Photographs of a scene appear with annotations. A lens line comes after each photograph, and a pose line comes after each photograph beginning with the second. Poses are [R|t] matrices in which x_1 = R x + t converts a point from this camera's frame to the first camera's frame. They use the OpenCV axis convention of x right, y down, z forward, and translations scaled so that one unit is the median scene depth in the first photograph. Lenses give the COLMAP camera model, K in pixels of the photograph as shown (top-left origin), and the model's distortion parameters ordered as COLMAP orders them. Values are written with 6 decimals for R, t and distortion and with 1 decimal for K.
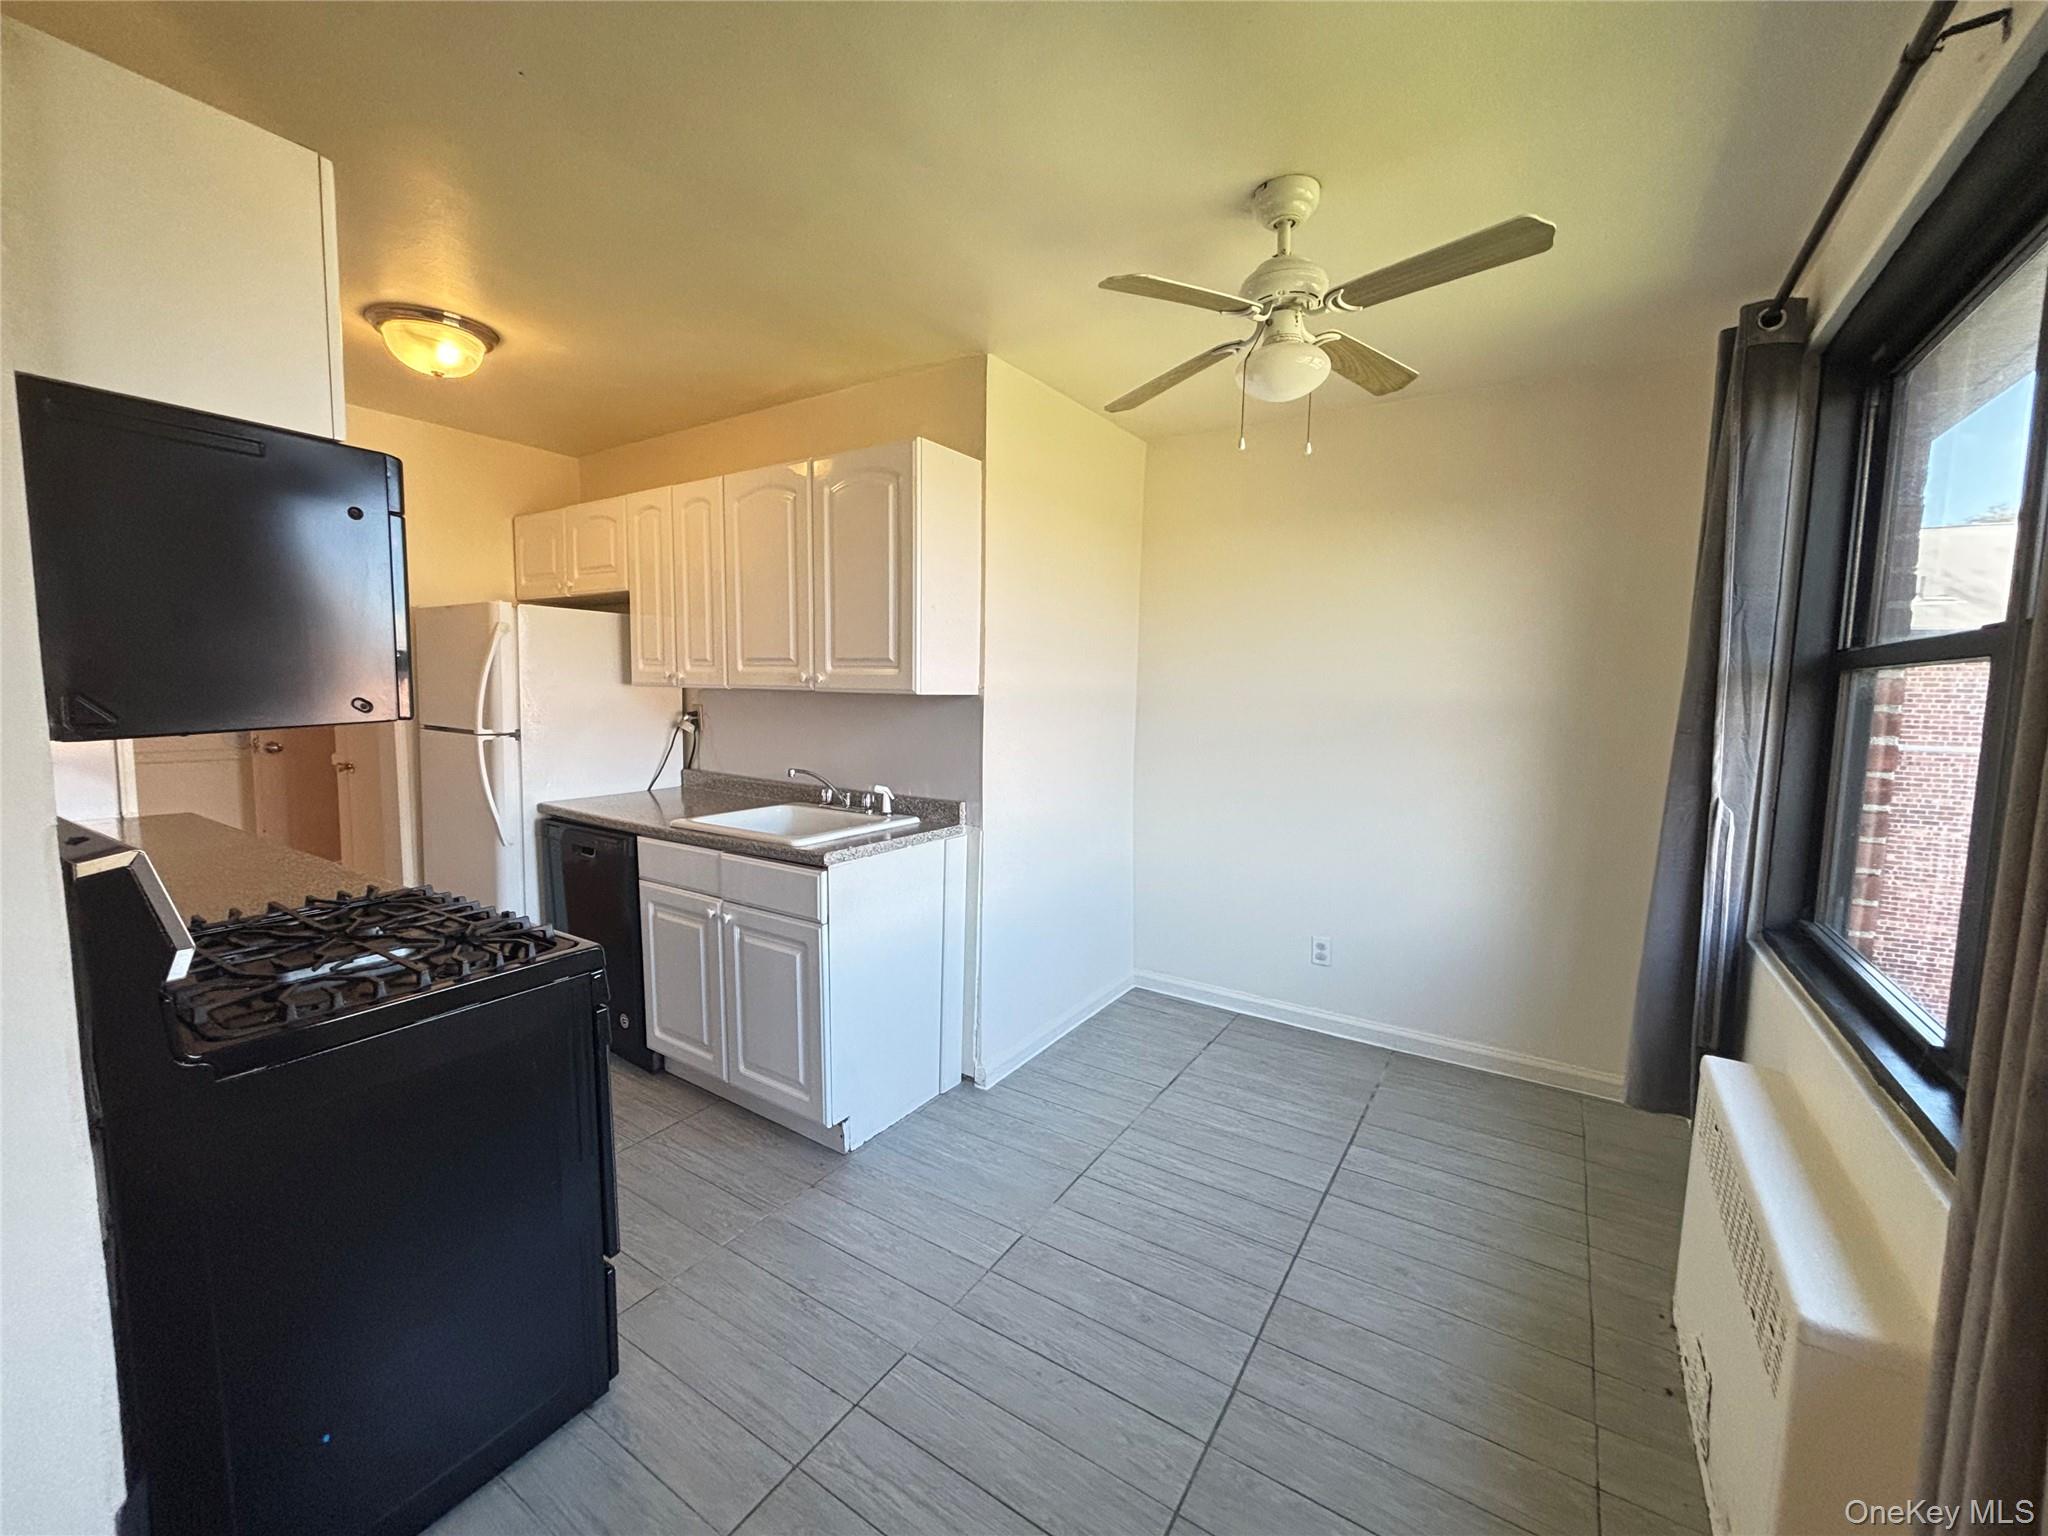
lens RADIAL K [[826.0, 0, 1027.1], [0, 826.0, 756.0], [0, 0, 1]] dist [0.000239, -0.000228]
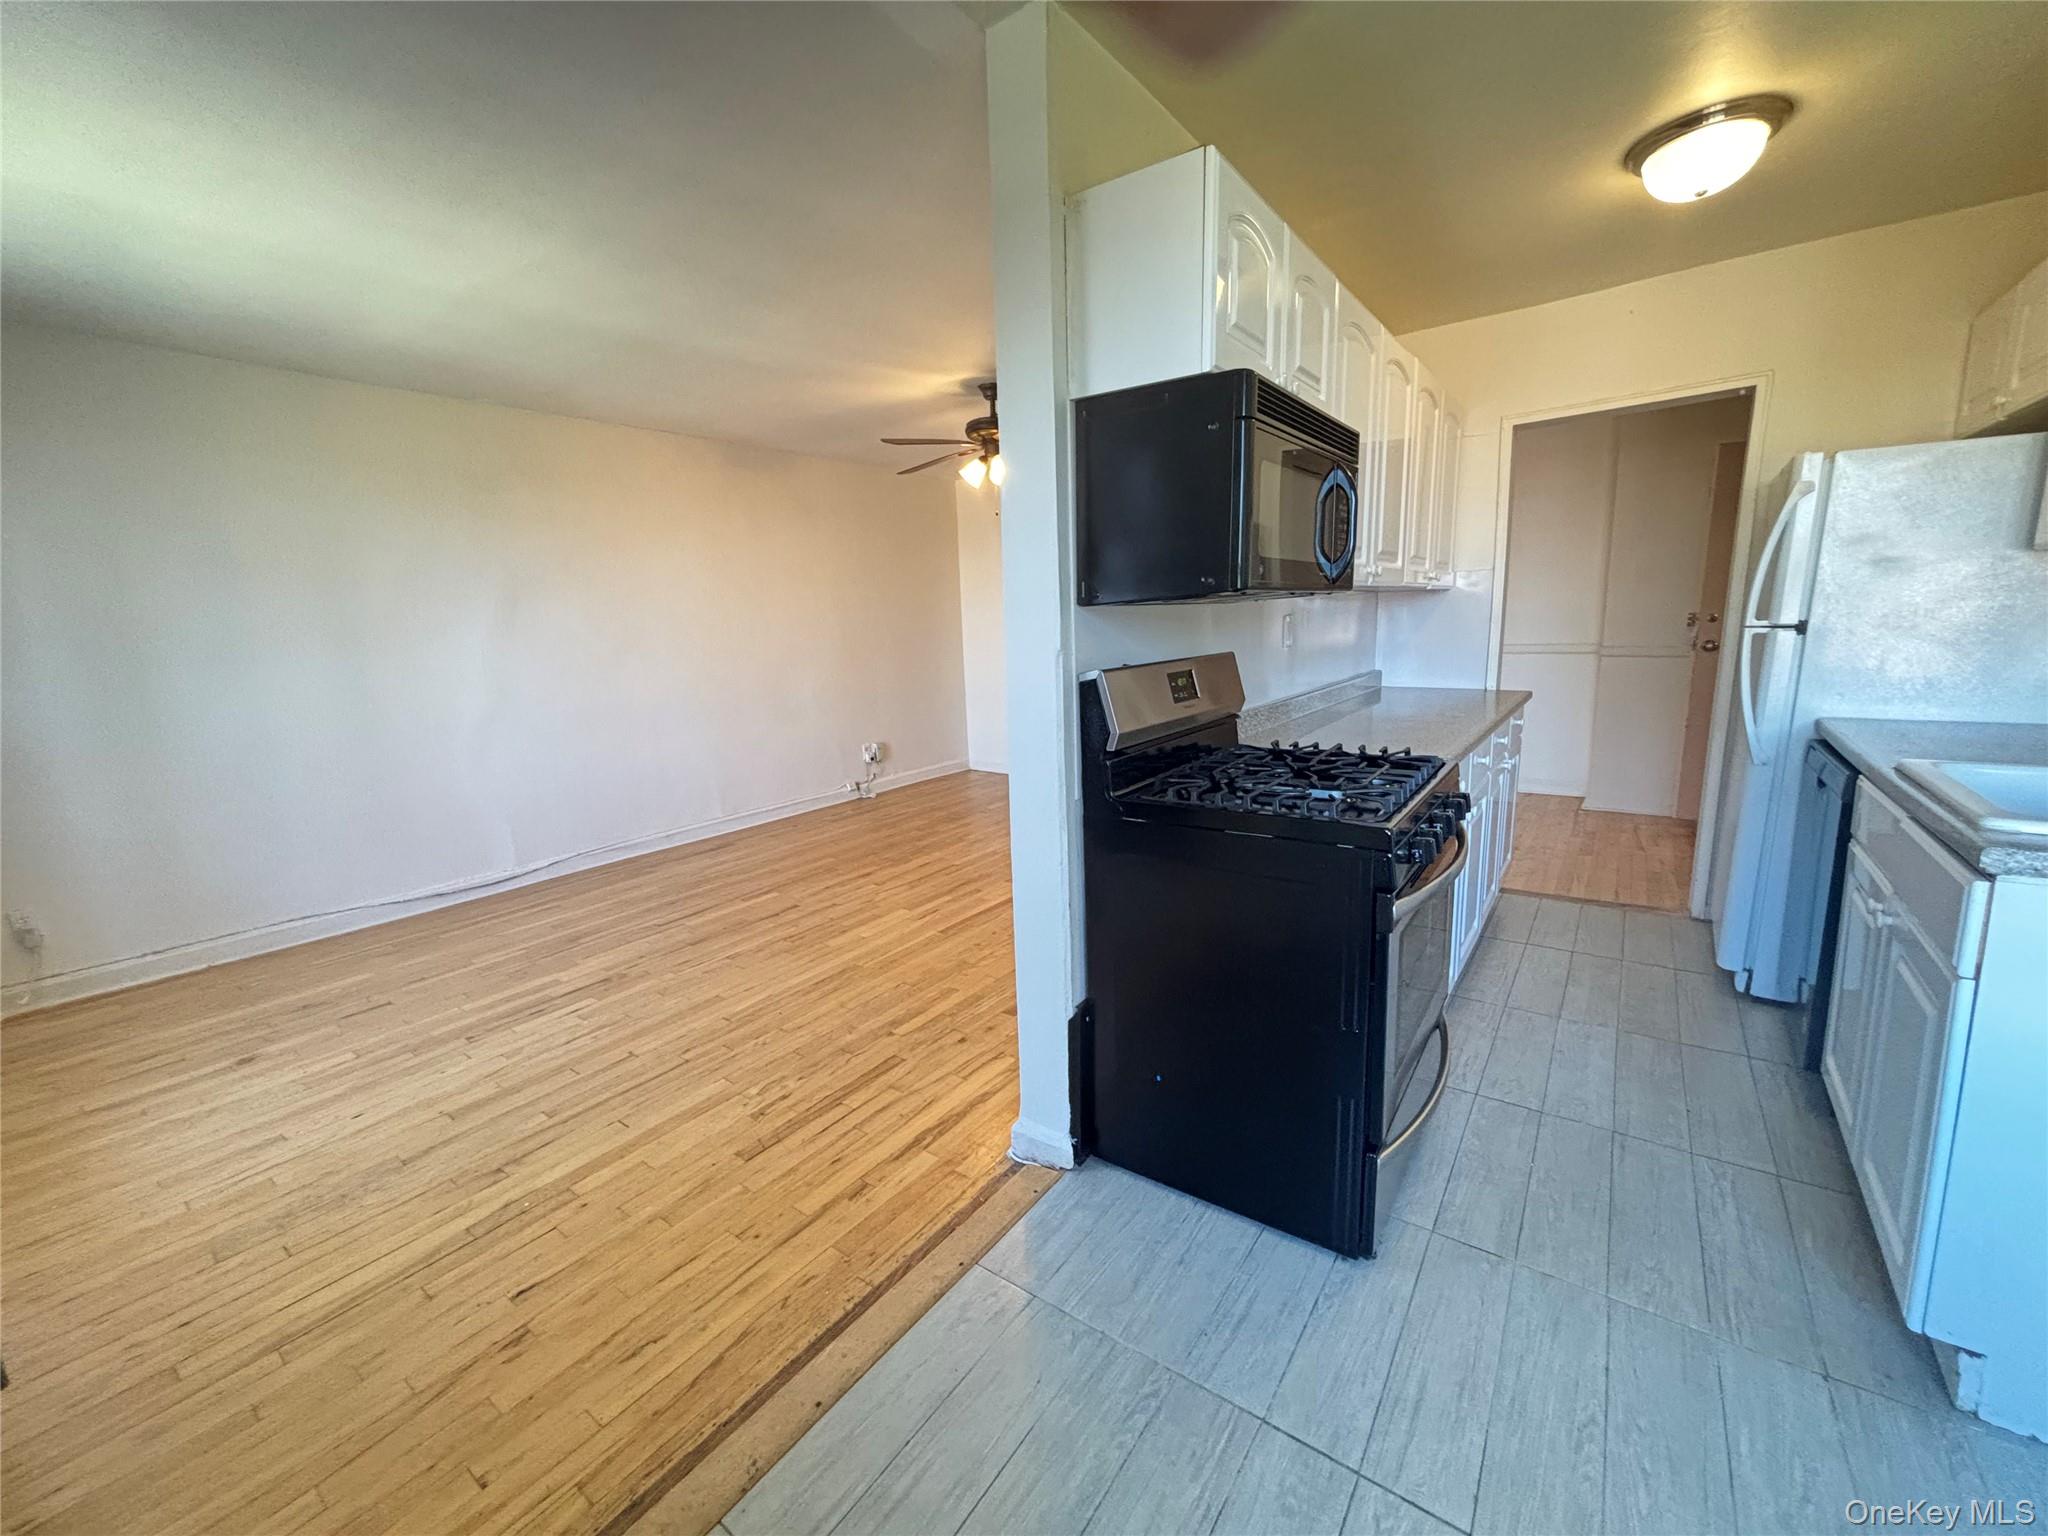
lens RADIAL K [[826.0, 0, 1024.0], [0, 826.0, 764.2], [0, 0, 1]] dist [0.000239, -0.000228]
pose [[-0.055141, 0.169303, -0.984020, 0.290687], [-0.055629, 0.983468, 0.172325, 0.010291], [0.996928, 0.064242, -0.044811, 0.419029]]
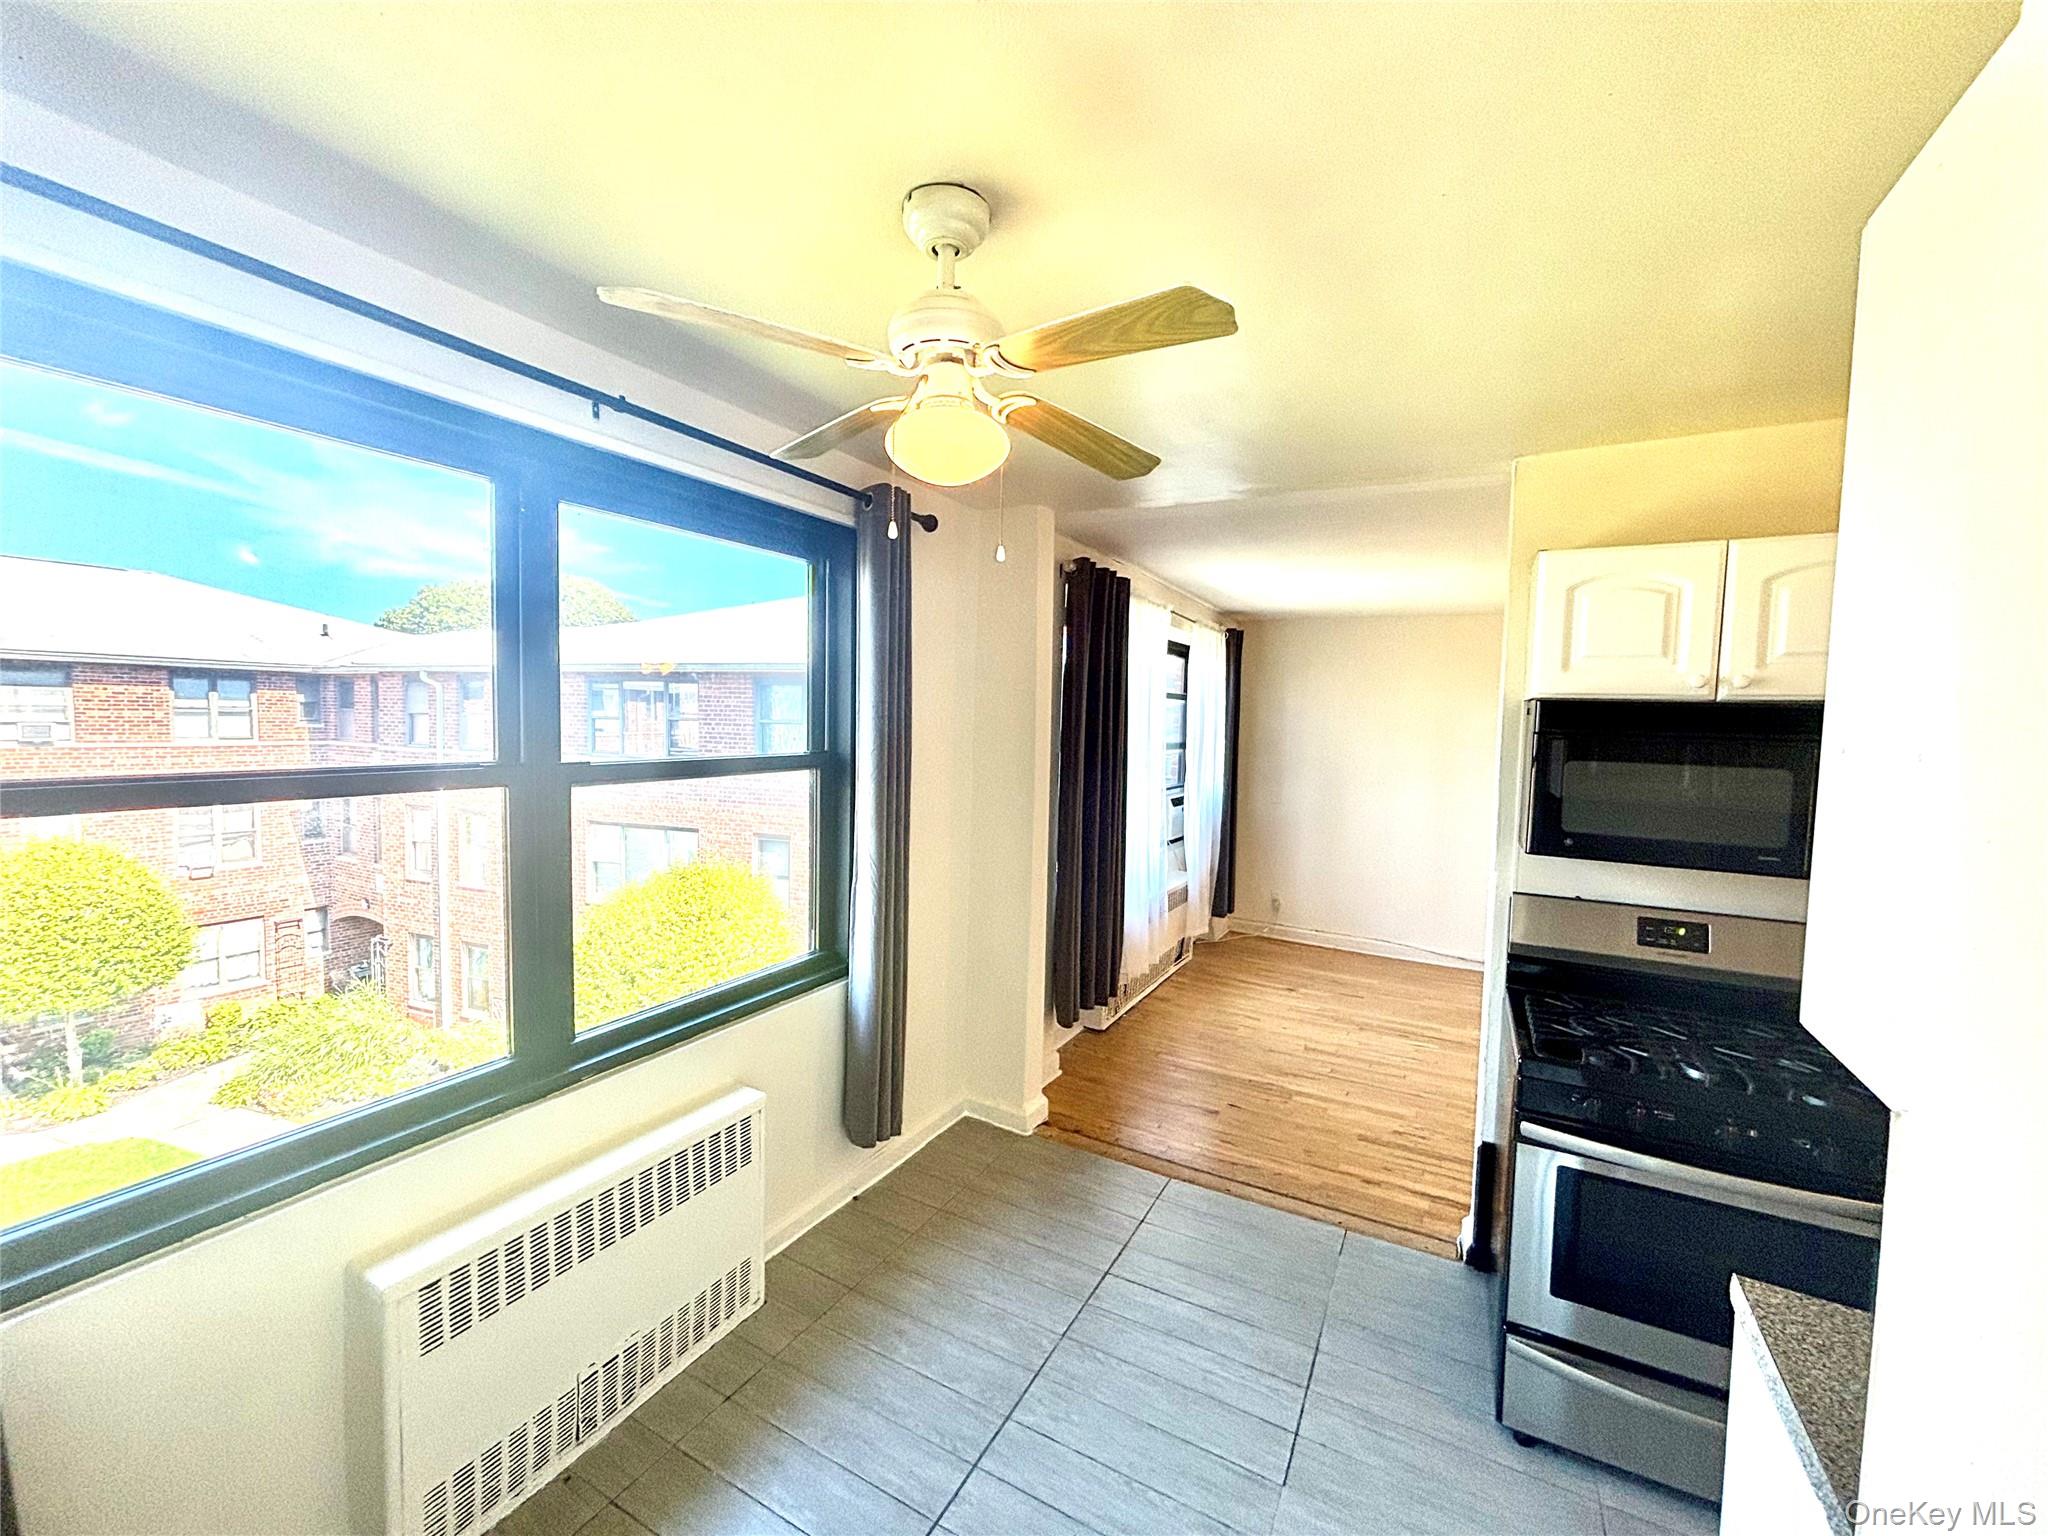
lens RADIAL K [[826.0, 0, 1017.3], [0, 826.0, 757.3], [0, 0, 1]] dist [0.000239, -0.000228]
pose [[-0.996403, -0.034360, -0.077469, 0.225752], [-0.044679, 0.989746, 0.135673, -0.228741], [0.072012, 0.138646, -0.987720, 1.412246]]
